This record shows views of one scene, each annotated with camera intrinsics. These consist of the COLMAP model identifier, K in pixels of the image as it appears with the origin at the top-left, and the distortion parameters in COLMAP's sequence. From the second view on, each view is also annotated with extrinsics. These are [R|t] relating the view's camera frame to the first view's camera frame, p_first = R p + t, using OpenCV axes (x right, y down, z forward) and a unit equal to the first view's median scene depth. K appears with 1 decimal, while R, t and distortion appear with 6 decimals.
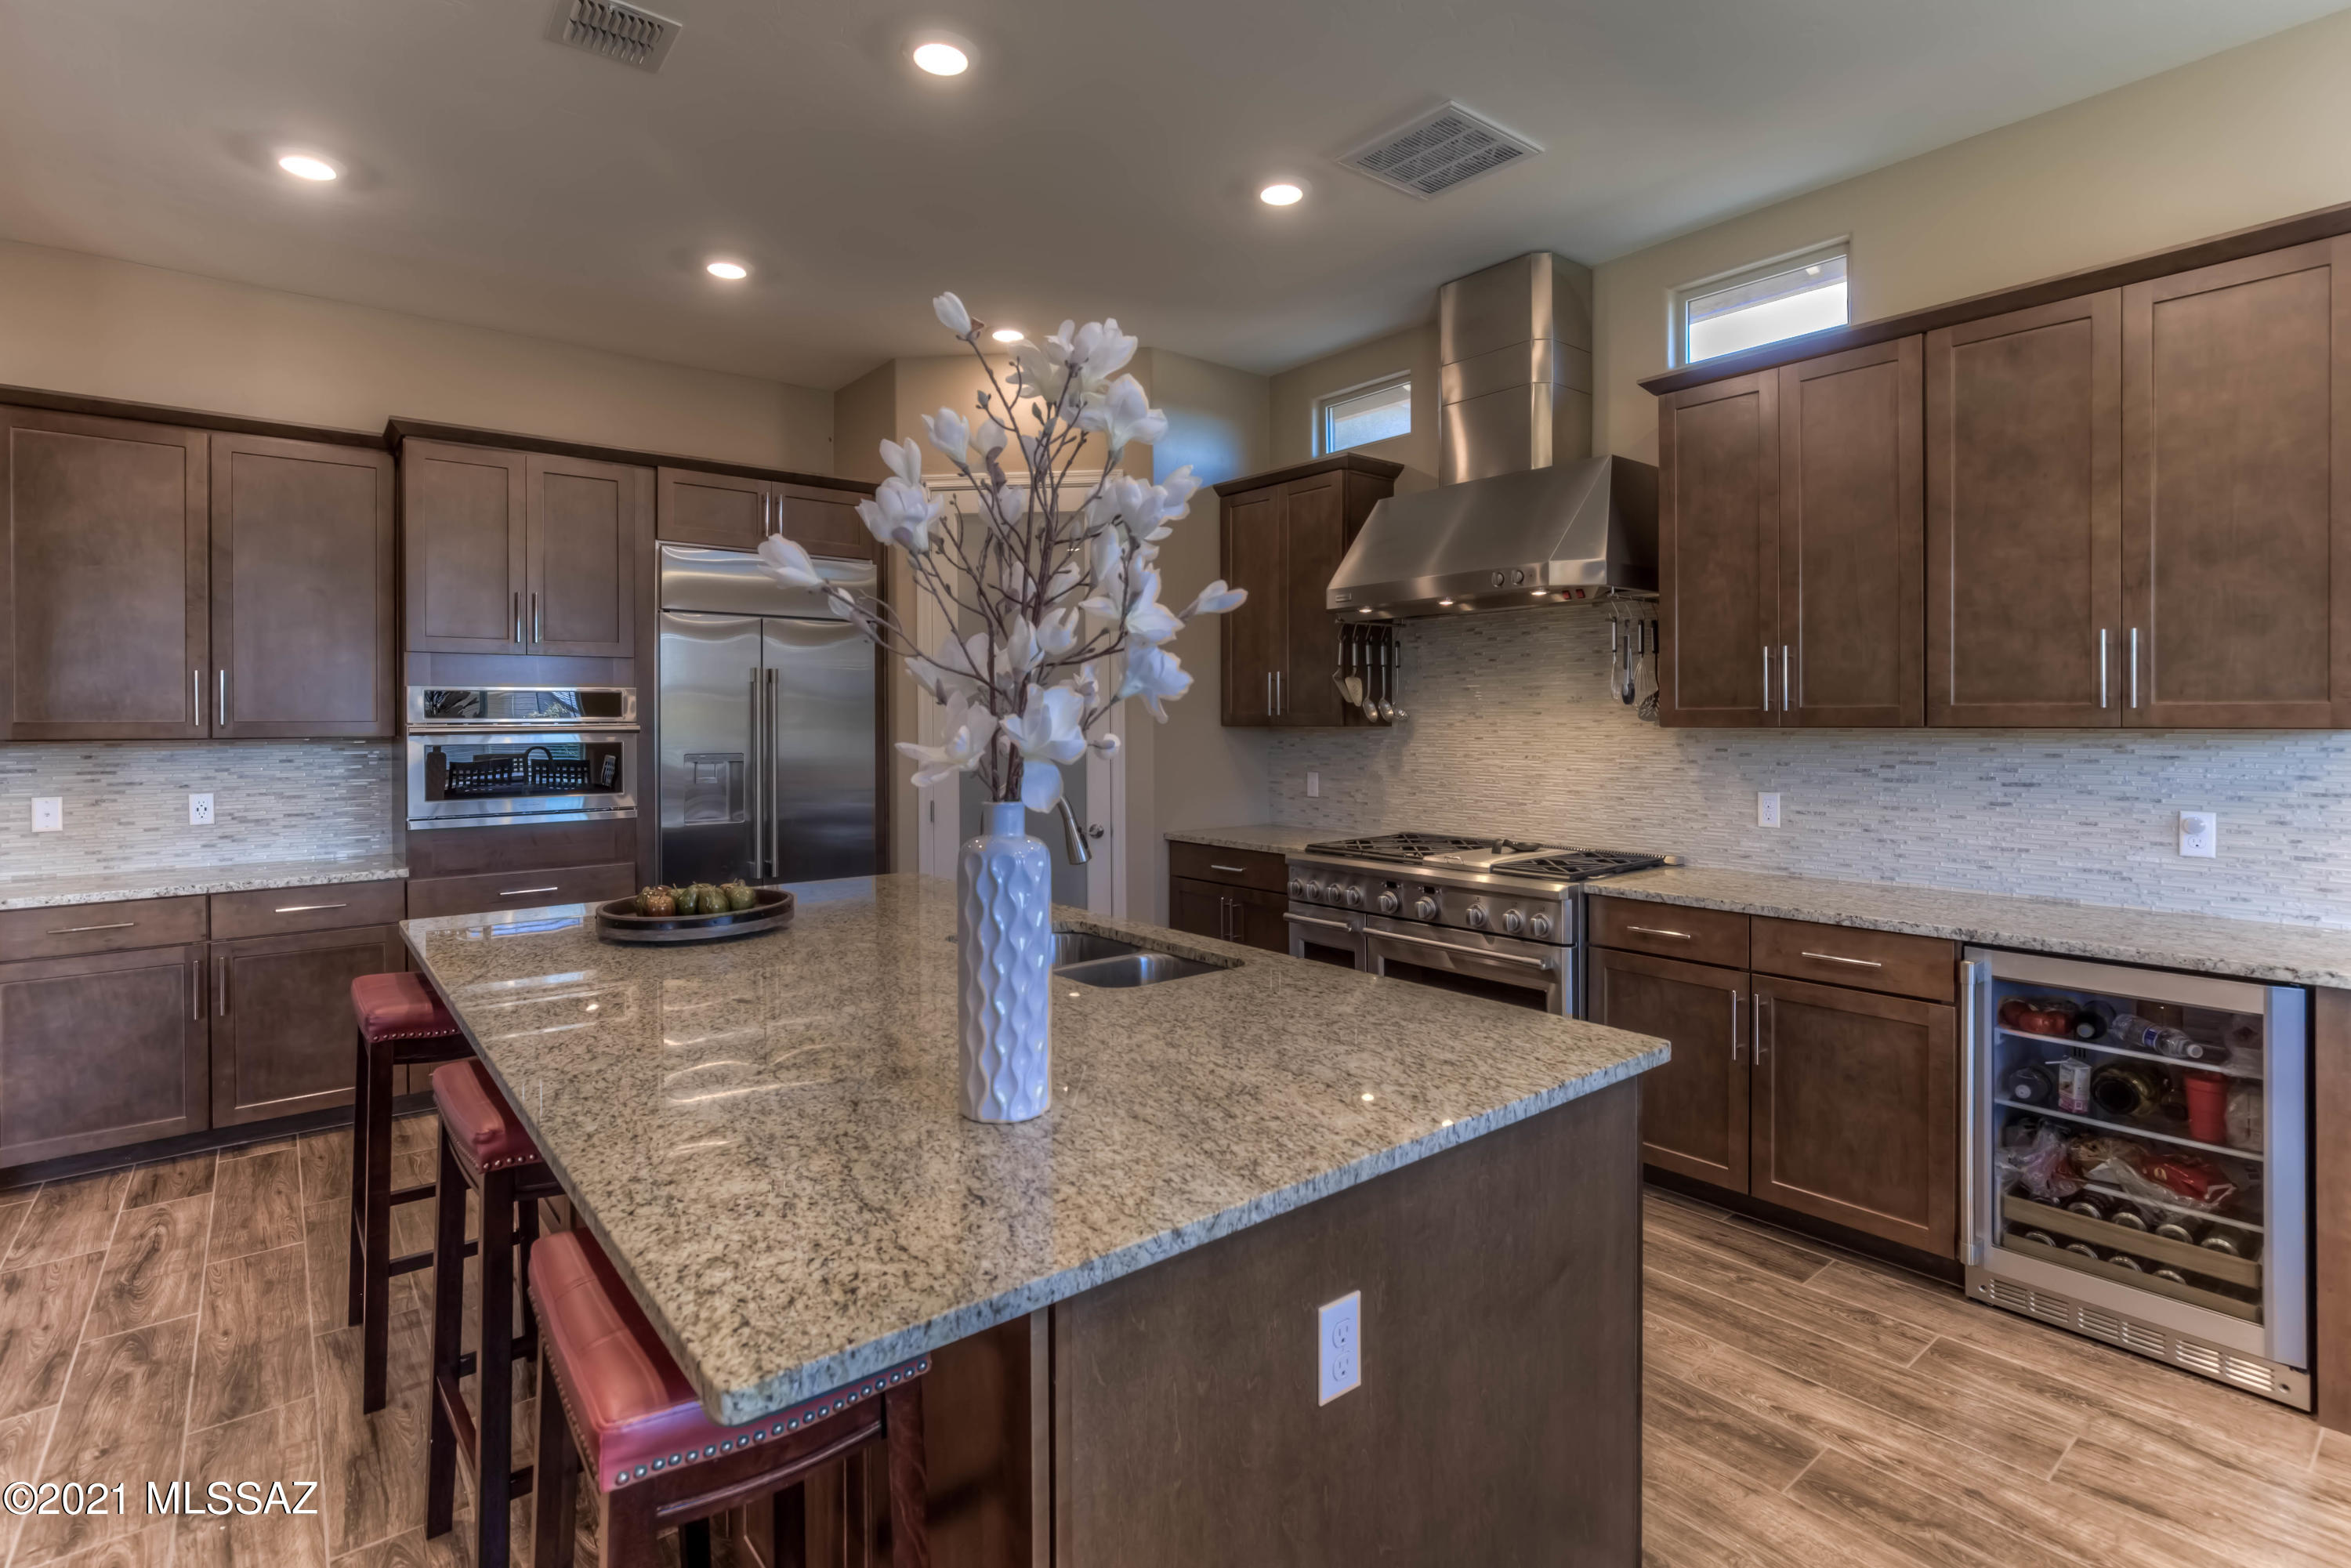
lens RADIAL K [[1153.4, 0, 1257.5], [0, 1153.4, 724.1], [0, 0, 1]] dist [-0.012877, 0.002143]
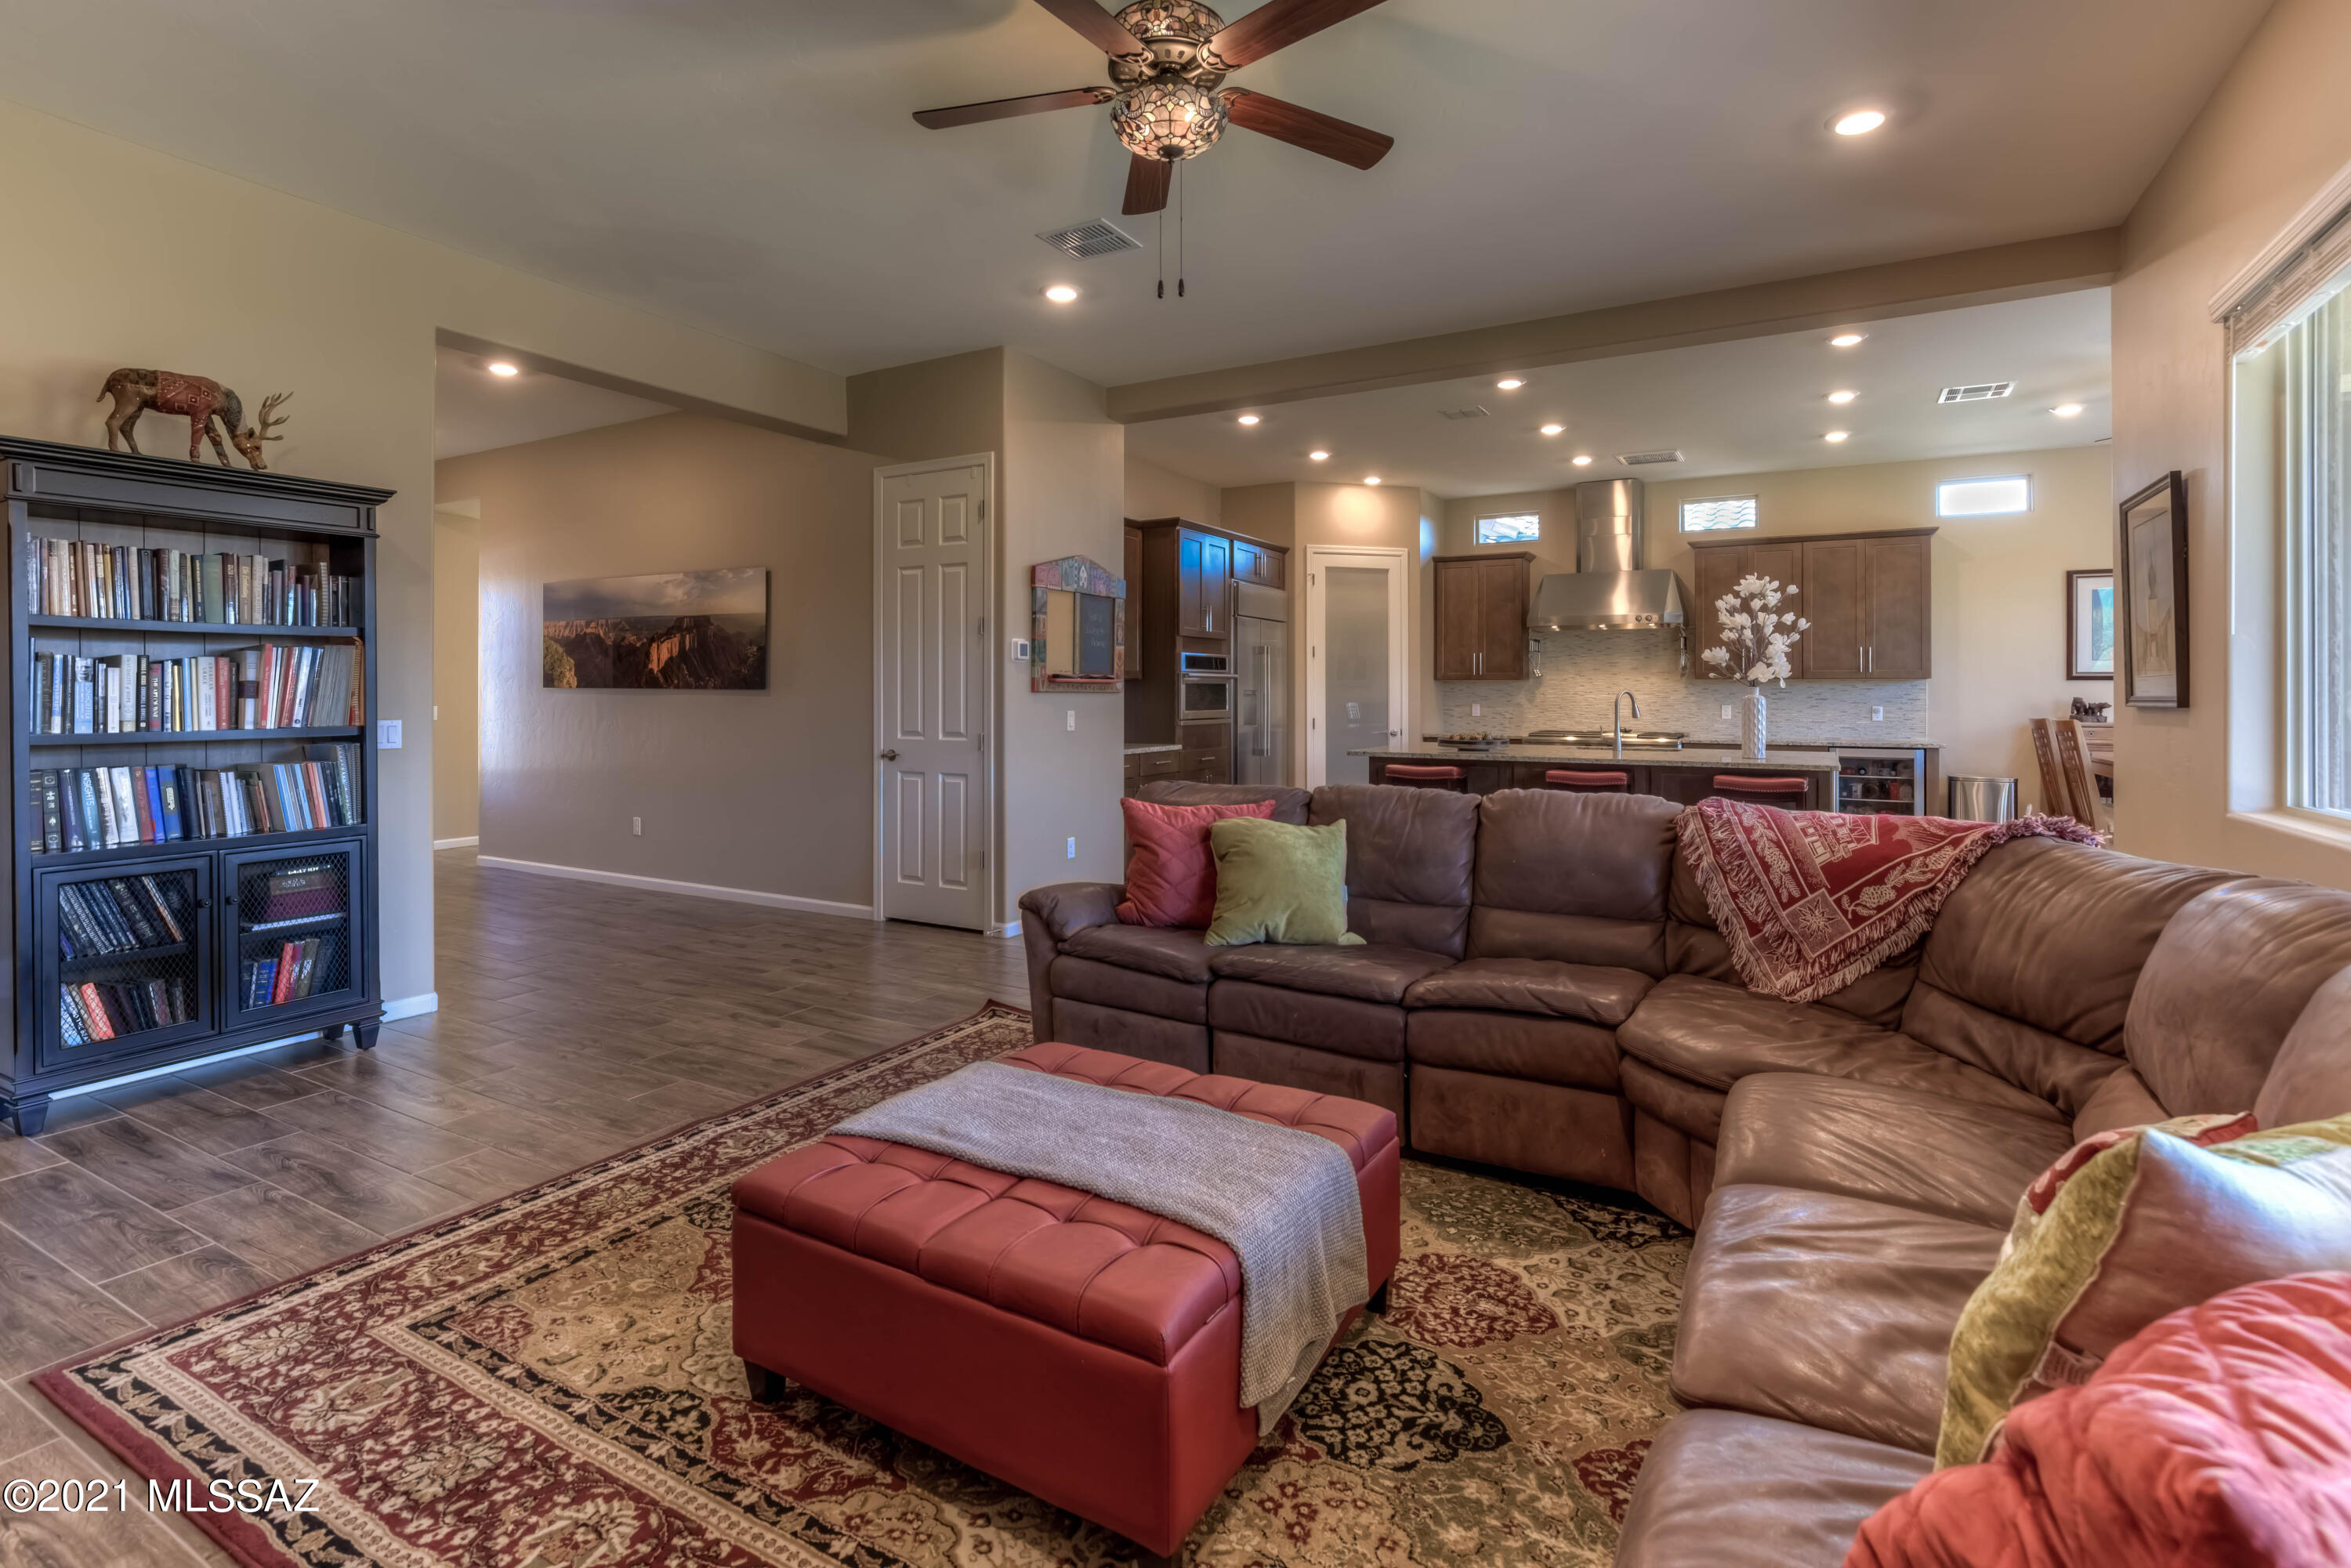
lens RADIAL K [[1083.6, 0, 1274.8], [0, 1083.6, 685.7], [0, 0, 1]] dist [-0.024330, 0.004565]
pose [[0.922881, 0.007851, 0.385004, -1.539184], [-0.003699, 0.999927, -0.011525, 0.051405], [-0.385067, 0.009212, 0.922843, -0.907780]]
